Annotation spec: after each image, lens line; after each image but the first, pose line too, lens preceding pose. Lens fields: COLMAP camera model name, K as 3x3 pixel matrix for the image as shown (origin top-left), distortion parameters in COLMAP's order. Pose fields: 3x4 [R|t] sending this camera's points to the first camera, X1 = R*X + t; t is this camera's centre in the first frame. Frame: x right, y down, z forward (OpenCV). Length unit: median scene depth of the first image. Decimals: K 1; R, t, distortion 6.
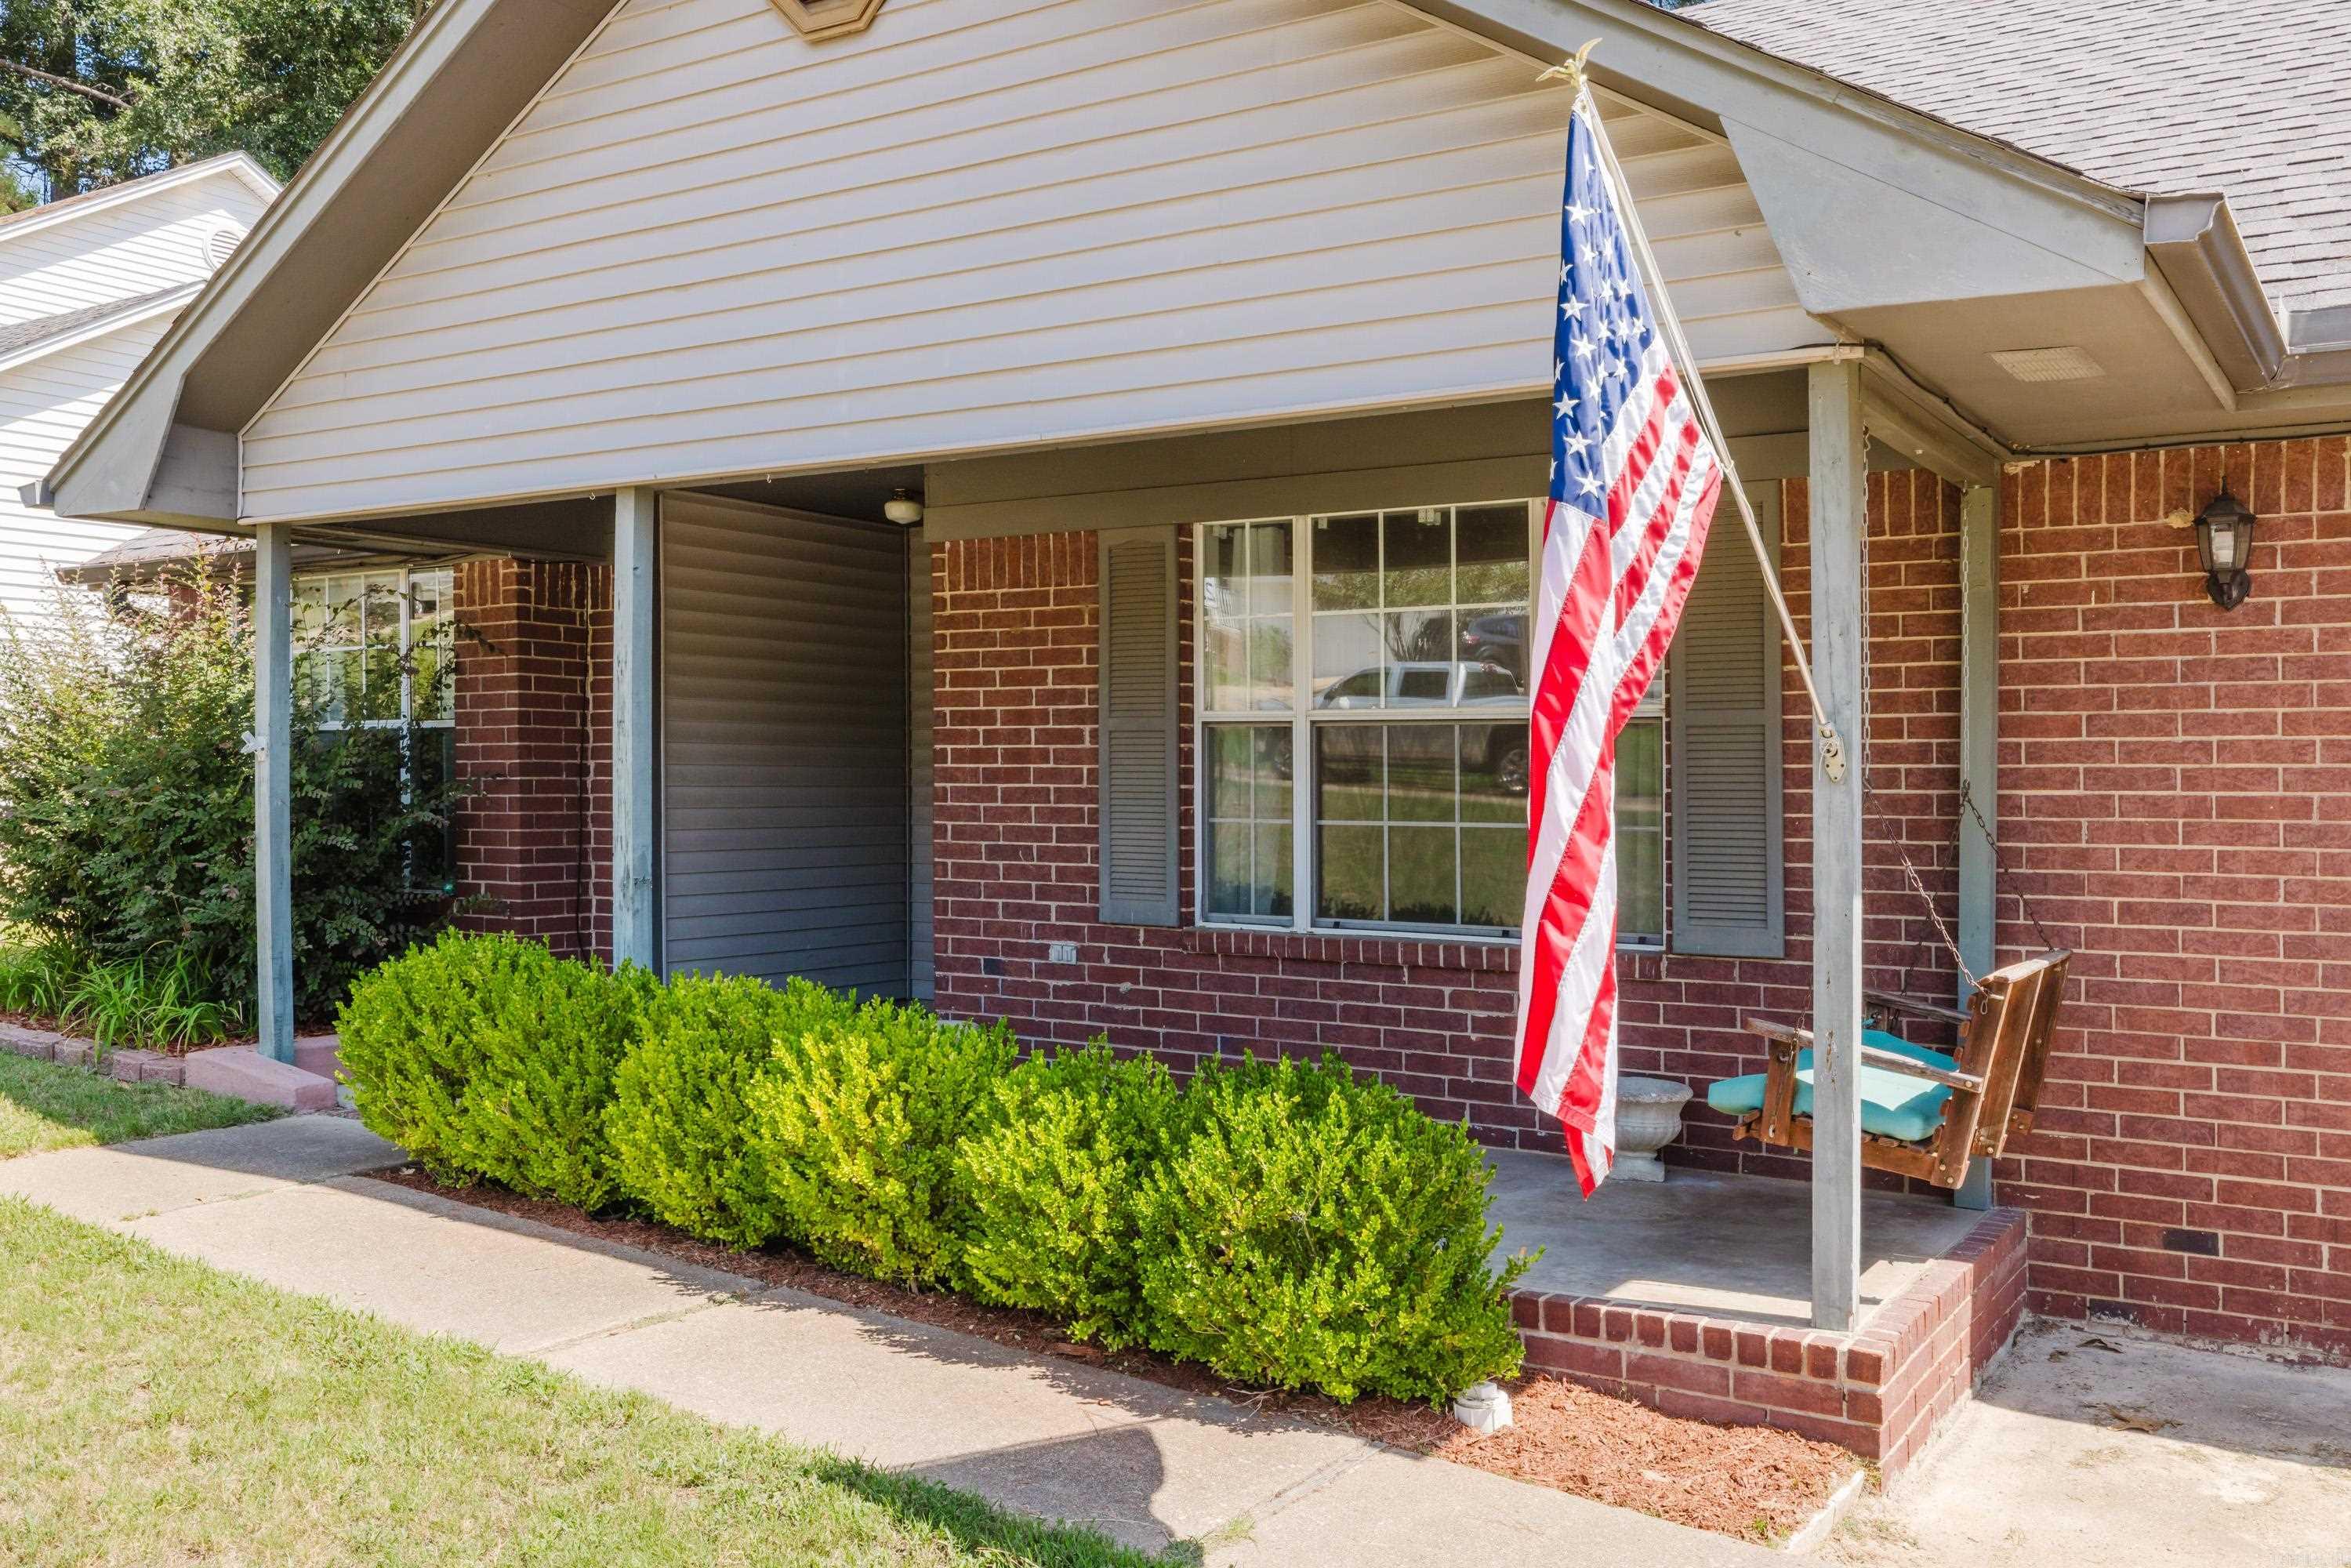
lens RADIAL K [[2027.8, 0, 1176.7], [0, 2027.8, 780.9], [0, 0, 1]] dist [0.006500, 0.000256]
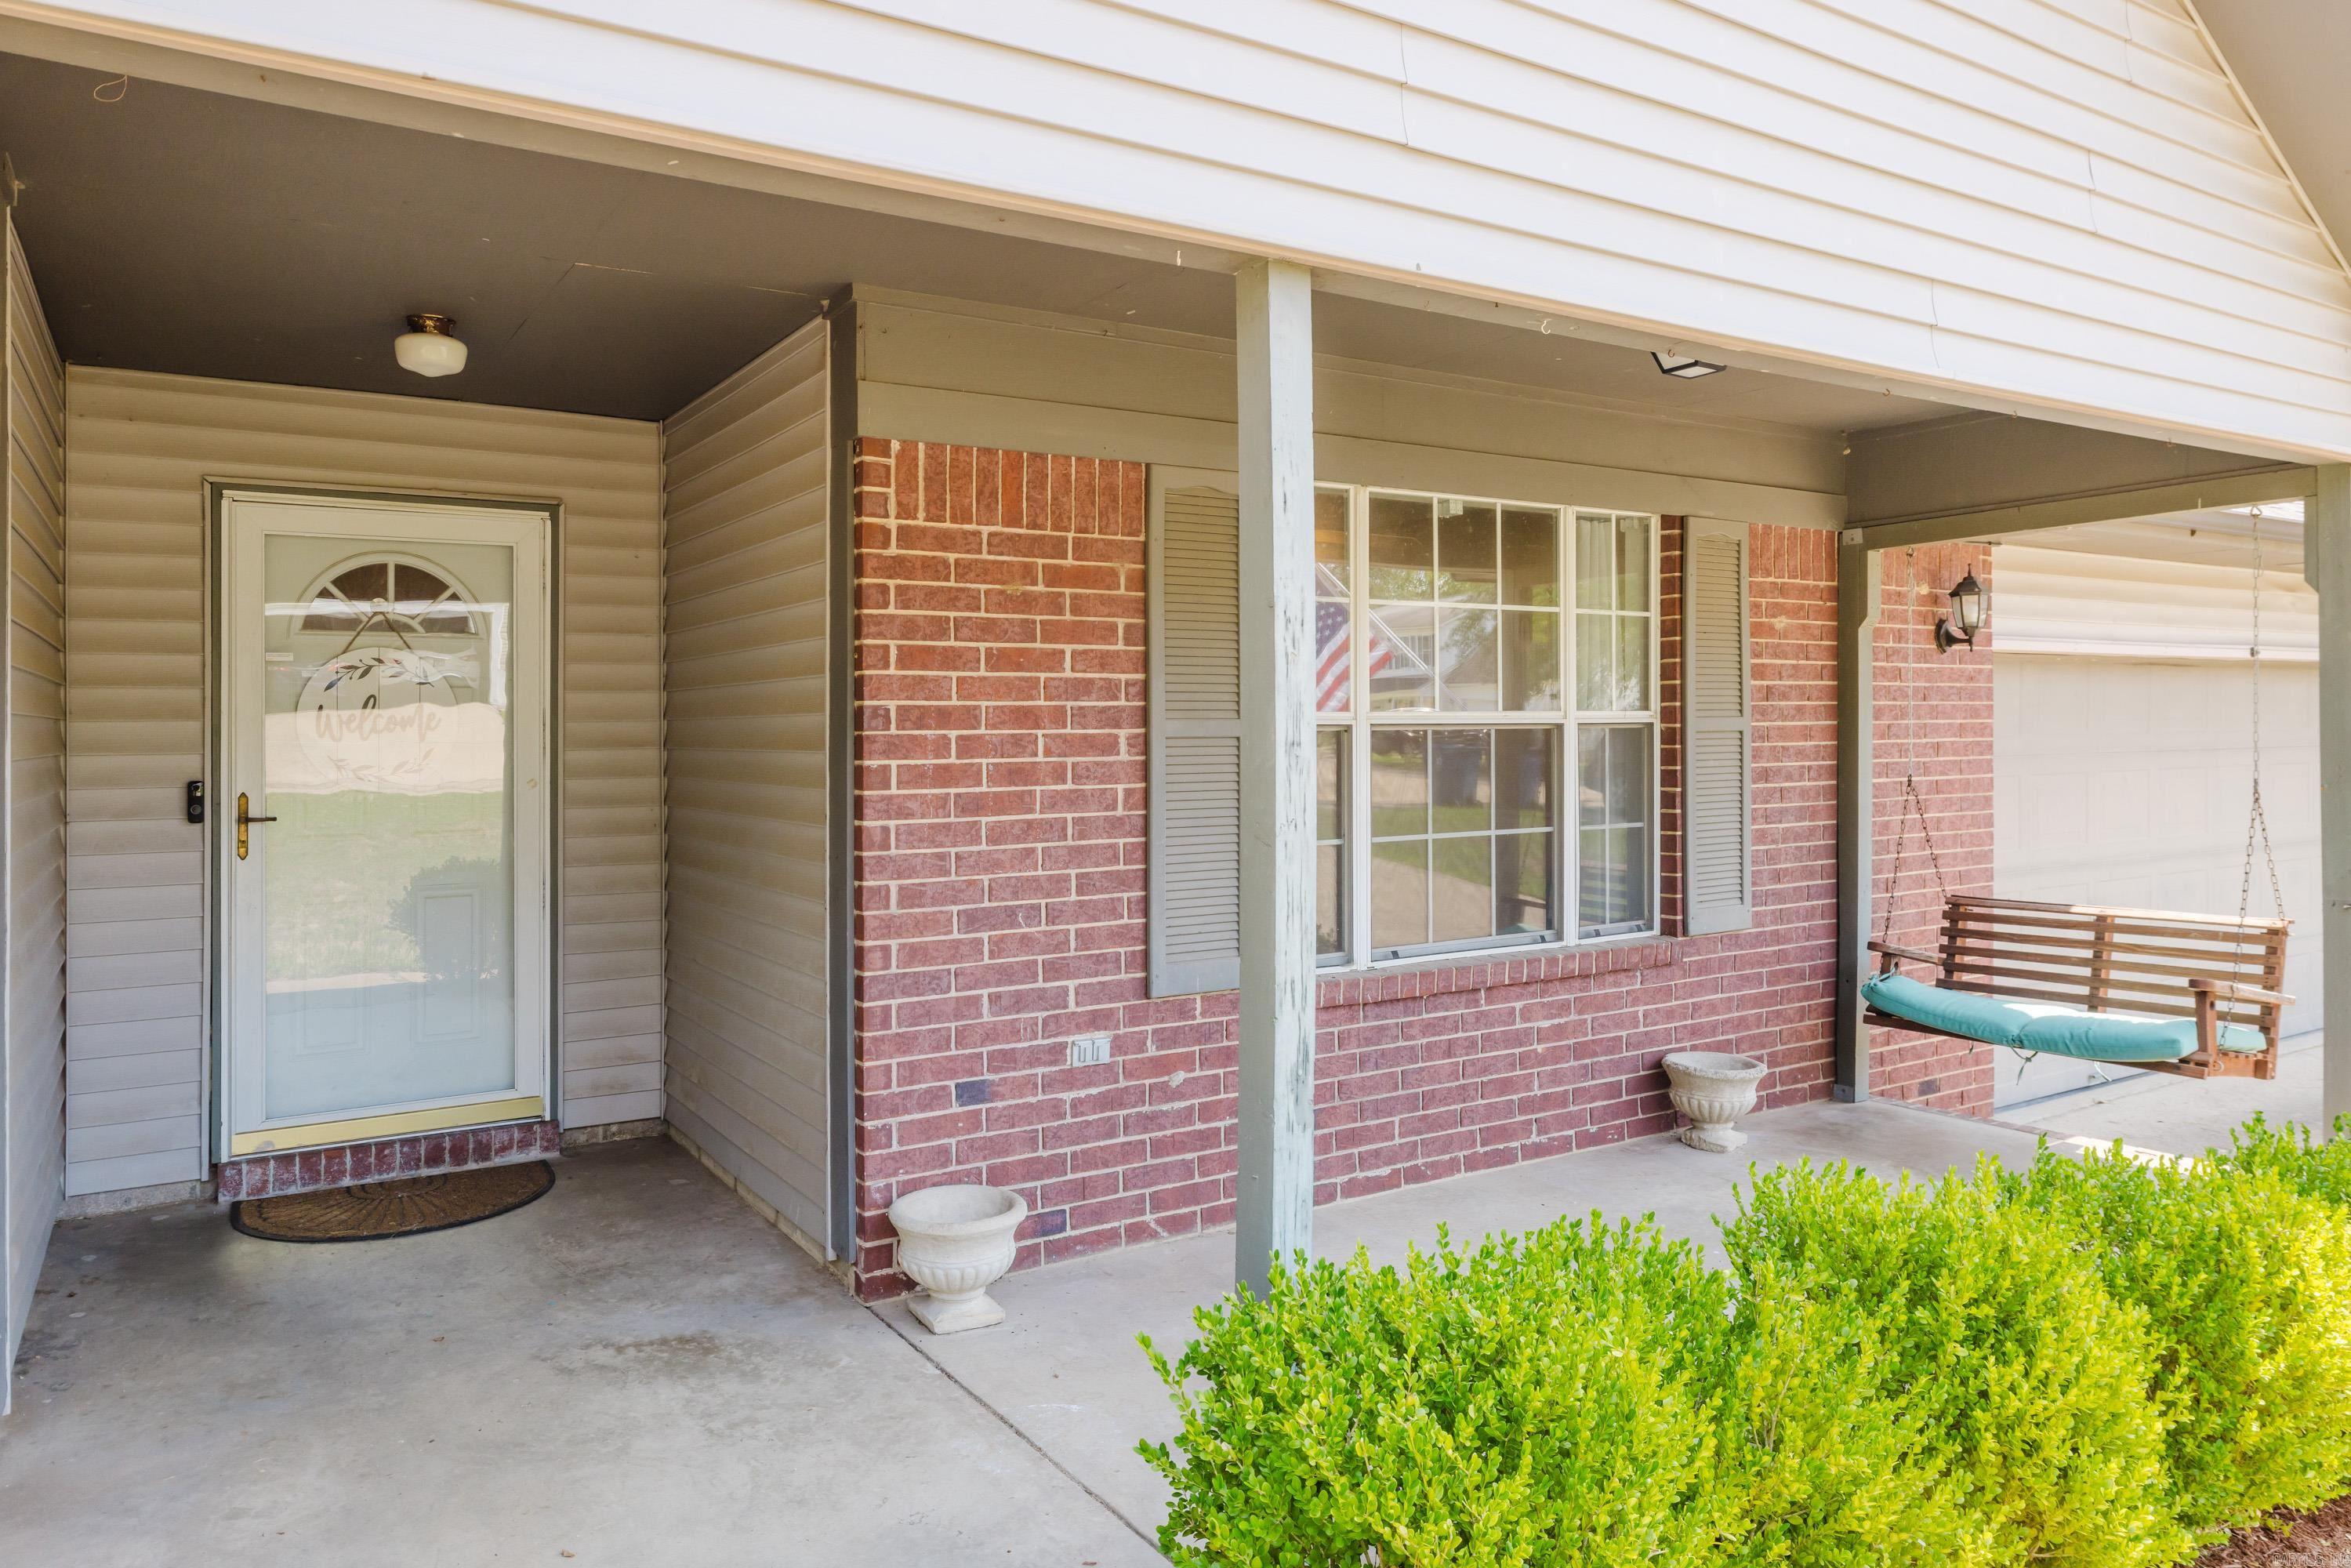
lens RADIAL K [[1544.2, 0, 1162.9], [0, 1544.2, 718.5], [0, 0, 1]] dist [-0.007693, 0.005387]
pose [[0.429799, -0.002761, 0.902920, -0.525878], [0.012242, 0.999921, -0.002769, -0.028996], [-0.902842, 0.012244, 0.429799, 0.733651]]
